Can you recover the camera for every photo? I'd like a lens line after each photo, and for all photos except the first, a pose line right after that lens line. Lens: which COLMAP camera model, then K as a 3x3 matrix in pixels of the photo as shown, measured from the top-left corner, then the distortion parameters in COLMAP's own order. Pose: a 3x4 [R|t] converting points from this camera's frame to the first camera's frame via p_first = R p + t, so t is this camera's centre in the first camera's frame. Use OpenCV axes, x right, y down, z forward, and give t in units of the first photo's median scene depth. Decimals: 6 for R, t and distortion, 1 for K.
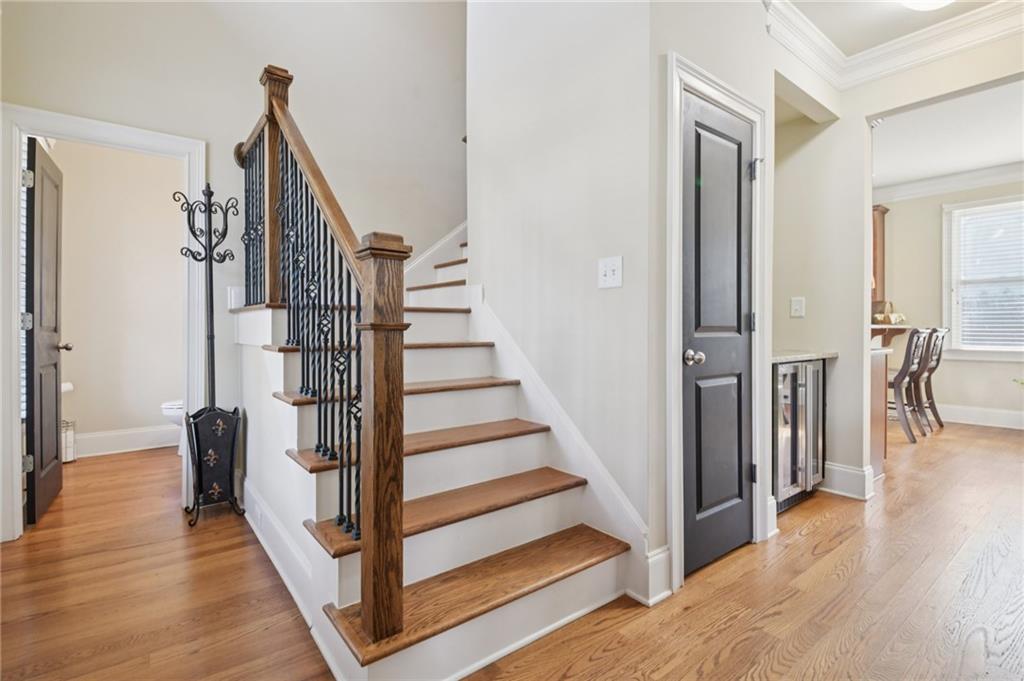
lens RADIAL K [[478.4, 0, 511.5], [0, 478.4, 327.7], [0, 0, 1]] dist [0.029347, -0.025901]
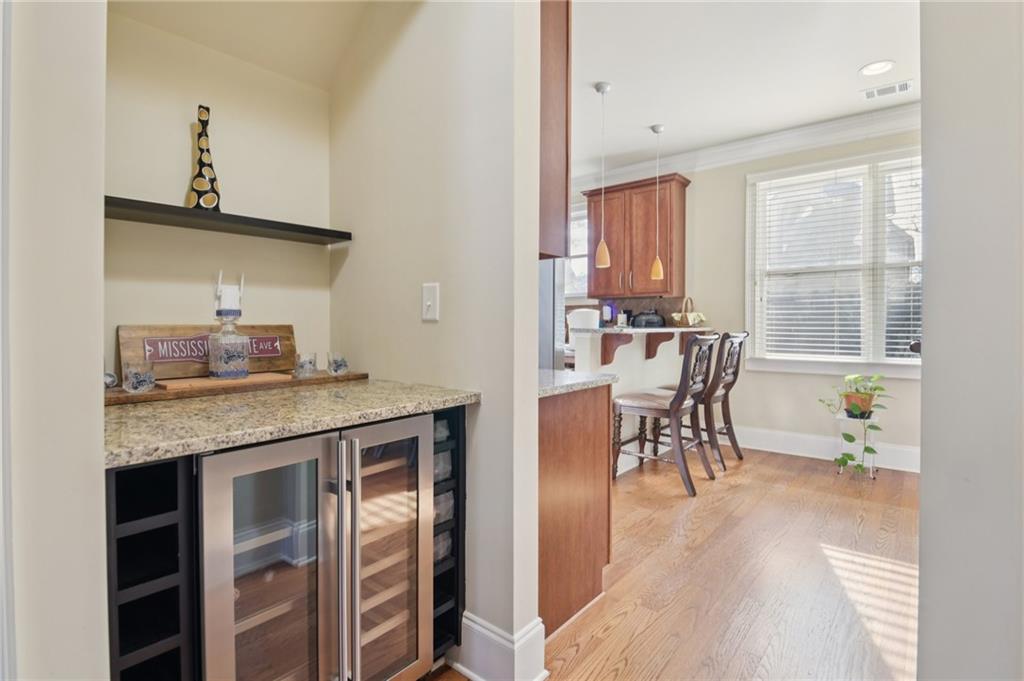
lens RADIAL K [[478.4, 0, 511.5], [0, 478.4, 327.7], [0, 0, 1]] dist [0.029347, -0.025901]
pose [[0.980134, -0.002845, 0.198318, 0.377399], [0.001092, 0.999959, 0.008949, -0.012854], [-0.198335, -0.008554, 0.980097, 0.313628]]
